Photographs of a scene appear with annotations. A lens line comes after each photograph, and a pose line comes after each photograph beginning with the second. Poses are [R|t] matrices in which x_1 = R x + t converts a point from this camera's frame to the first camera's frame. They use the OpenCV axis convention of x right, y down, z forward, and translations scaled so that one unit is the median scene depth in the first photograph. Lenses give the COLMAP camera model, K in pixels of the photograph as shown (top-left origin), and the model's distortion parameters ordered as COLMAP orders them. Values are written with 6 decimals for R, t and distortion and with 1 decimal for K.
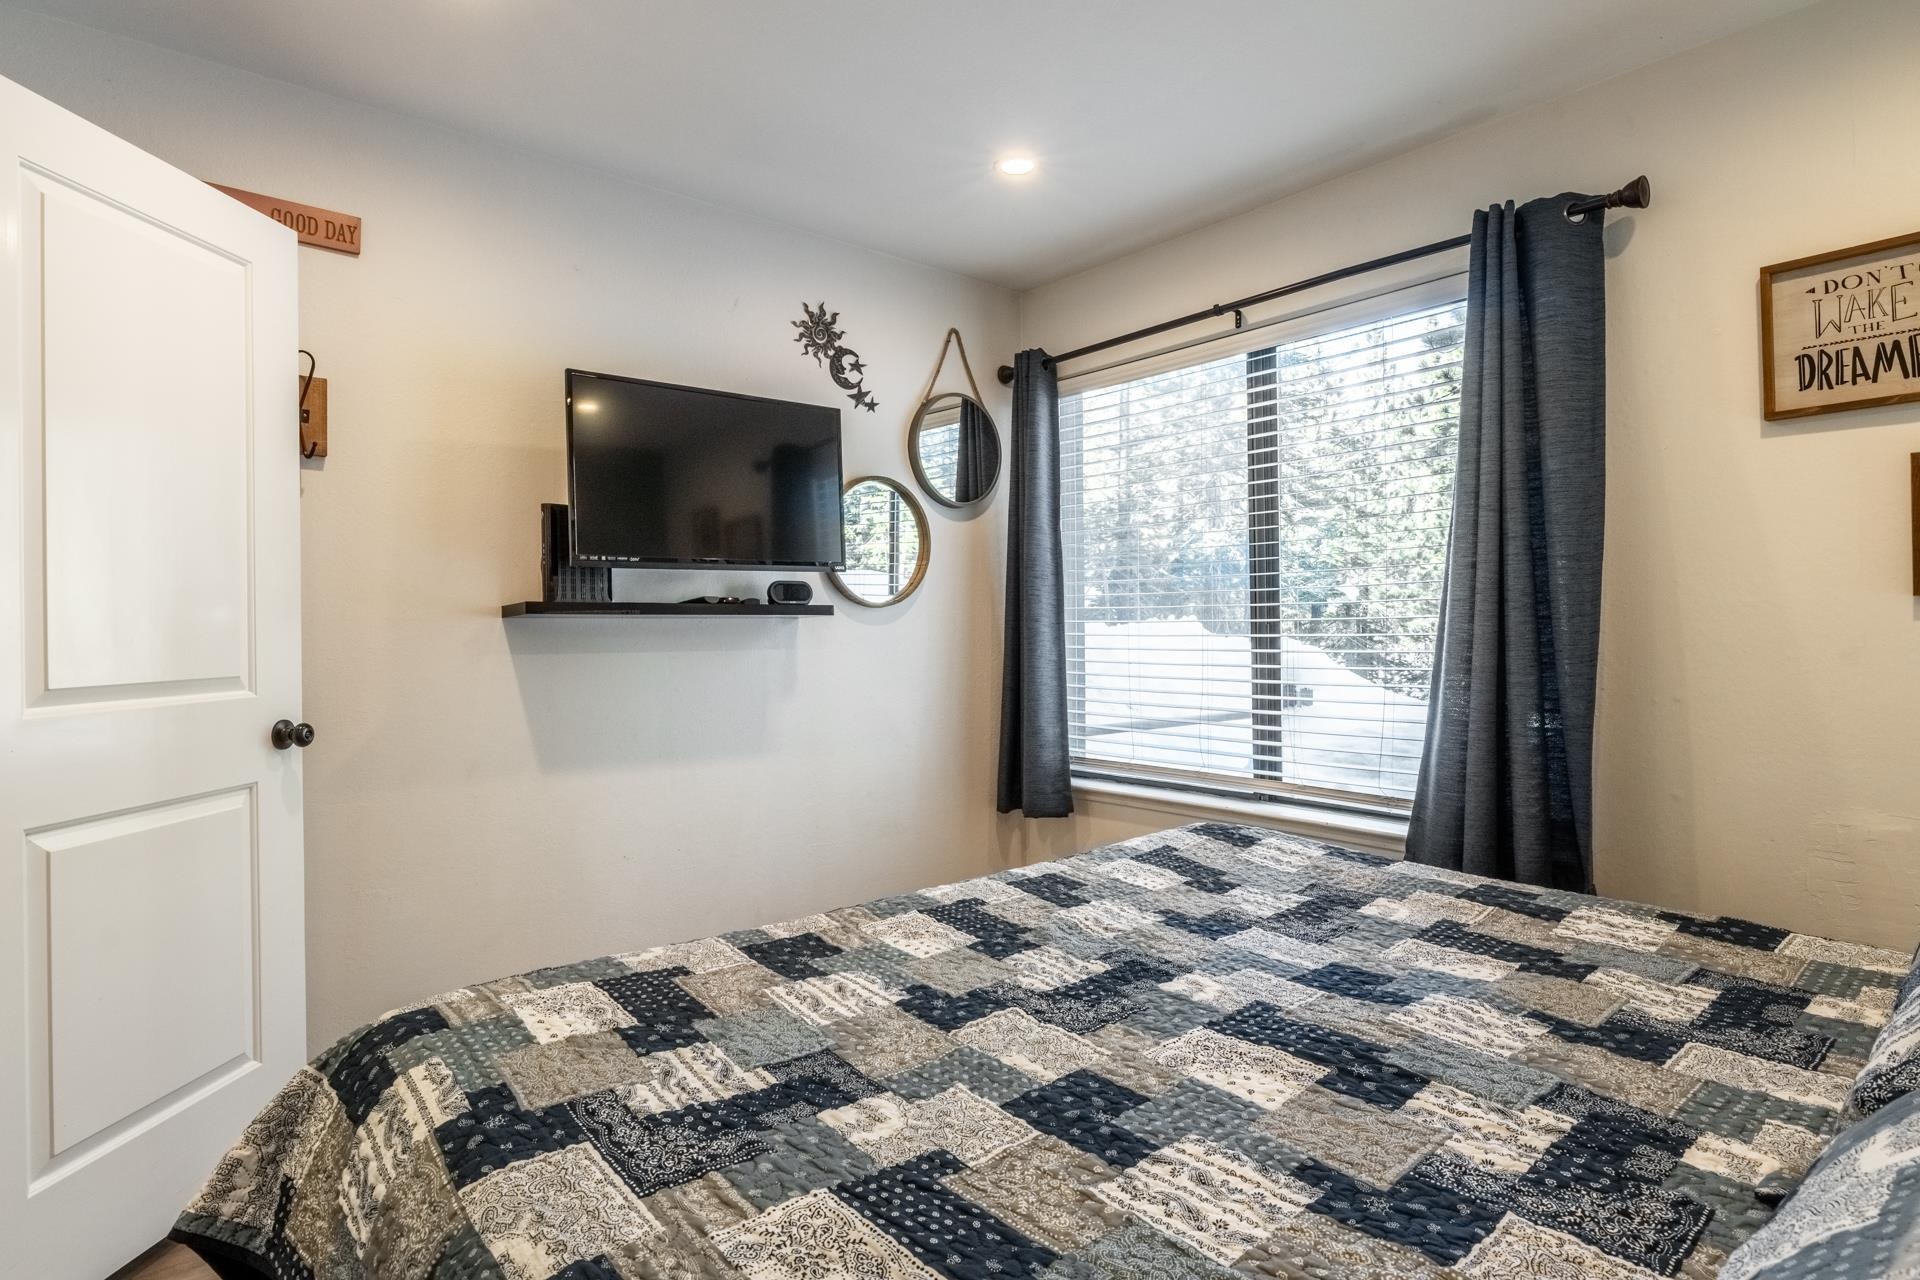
lens RADIAL K [[1019.9, 0, 939.8], [0, 1019.9, 649.7], [0, 0, 1]] dist [-0.003963, -0.002314]
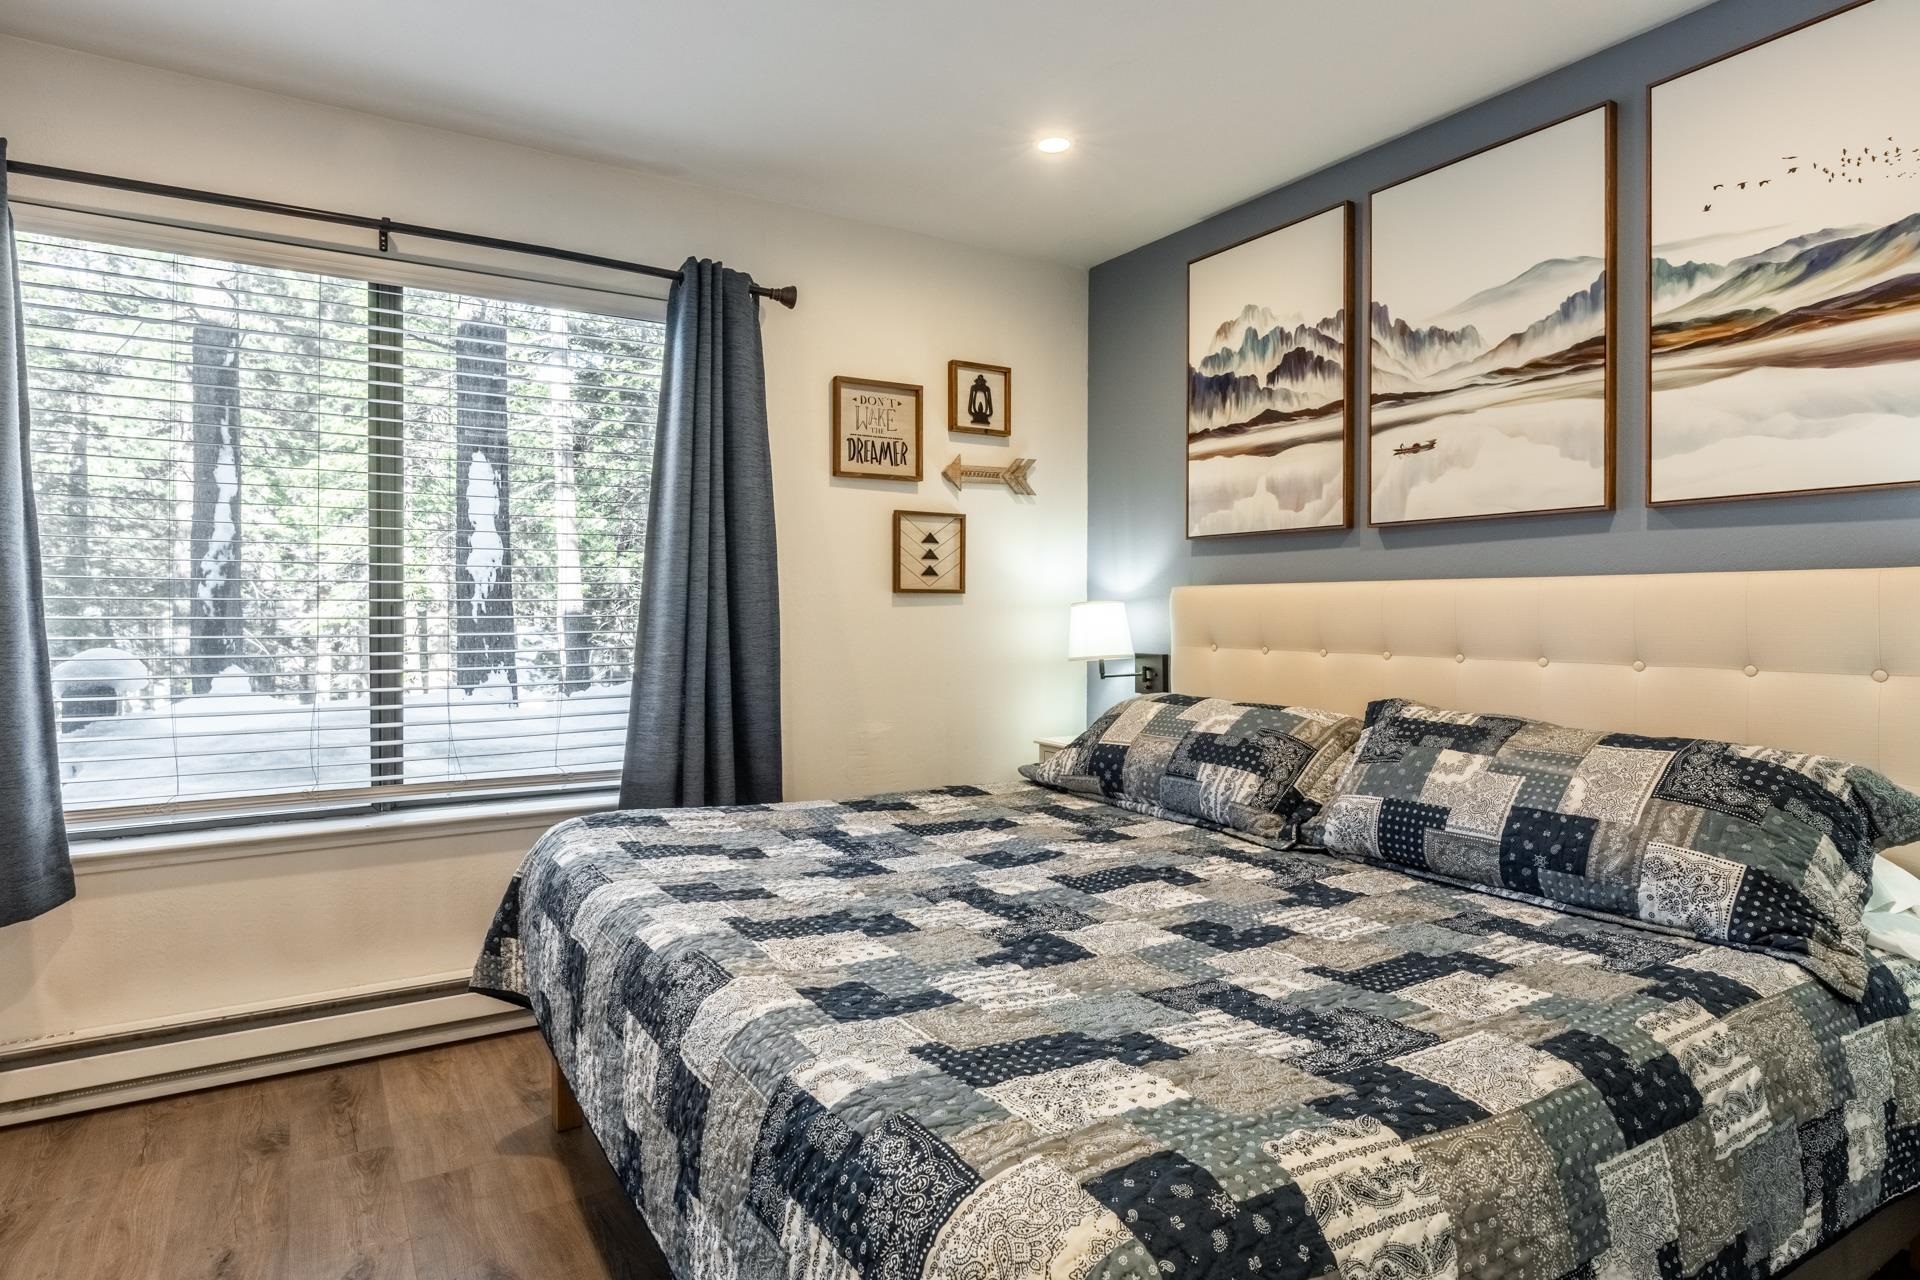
lens RADIAL K [[1024.0, 0, 960.0], [0, 1024.0, 640.0], [0, 0, 1]] dist [-0.001385, -0.000478]
pose [[0.139483, -0.021165, 0.989998, -0.885604], [0.020092, 0.999626, 0.018540, -0.002890], [-0.990021, 0.017305, 0.139856, 0.763049]]
